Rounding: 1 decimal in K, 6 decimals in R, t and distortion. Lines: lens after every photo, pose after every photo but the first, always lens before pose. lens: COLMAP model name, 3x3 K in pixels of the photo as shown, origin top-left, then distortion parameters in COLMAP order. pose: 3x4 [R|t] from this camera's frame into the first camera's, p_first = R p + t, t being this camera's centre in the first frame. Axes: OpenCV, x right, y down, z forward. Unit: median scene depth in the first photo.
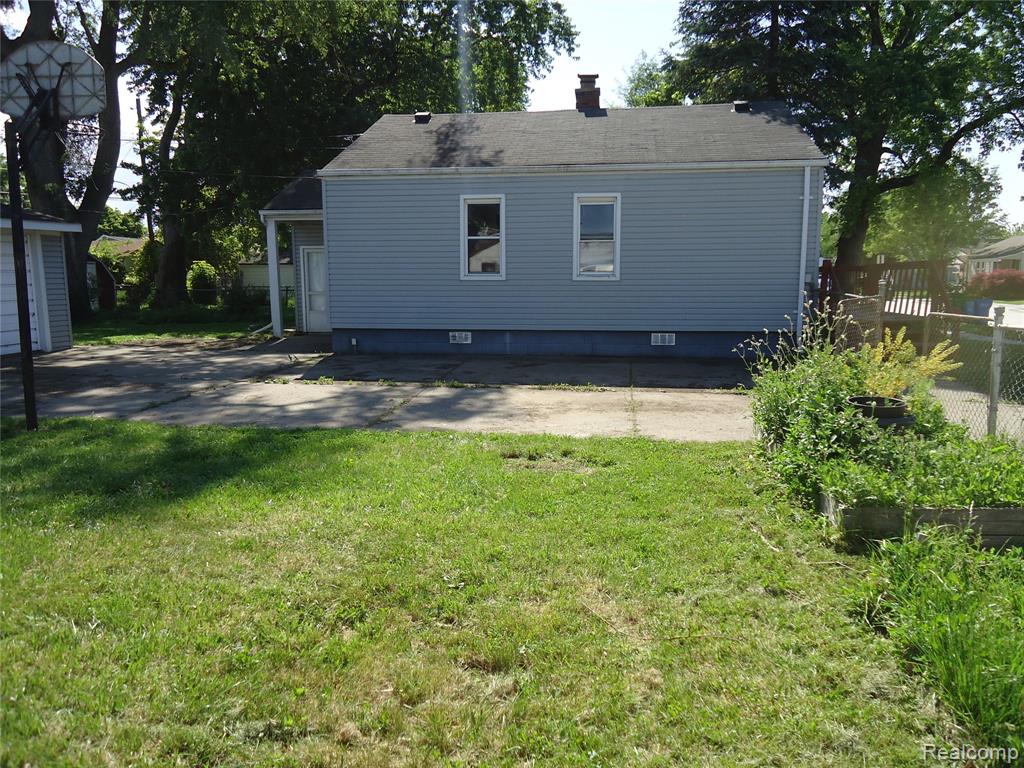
lens RADIAL K [[742.9, 0, 513.5], [0, 742.9, 377.6], [0, 0, 1]] dist [0.004231, -0.004977]
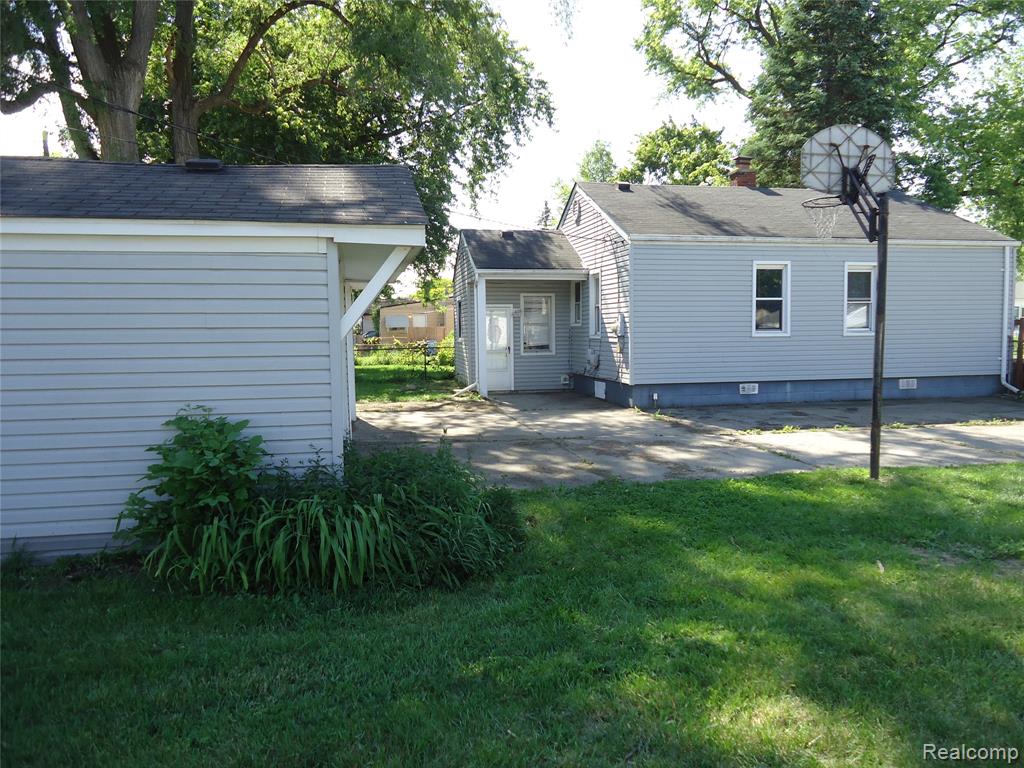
lens RADIAL K [[742.9, 0, 511.5], [0, 742.9, 385.9], [0, 0, 1]] dist [0.004231, -0.004977]
pose [[0.939988, -0.033467, 0.339563, -0.793957], [0.054736, 0.997080, -0.053251, -0.019048], [-0.336789, 0.068641, 0.939075, 0.085765]]
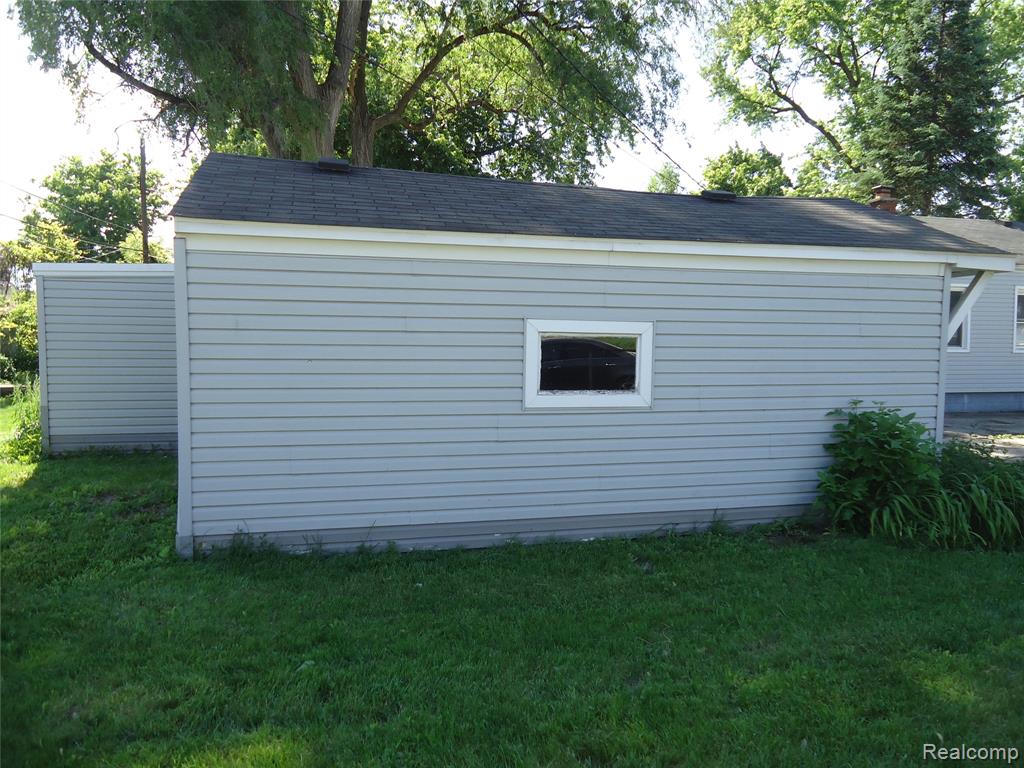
lens RADIAL K [[742.9, 0, 508.2], [0, 742.9, 382.9], [0, 0, 1]] dist [0.004231, -0.004977]
pose [[0.922926, -0.012961, 0.384760, -1.195703], [0.043885, 0.996460, -0.071701, -0.025188], [-0.382469, 0.083060, 0.920228, 0.156682]]
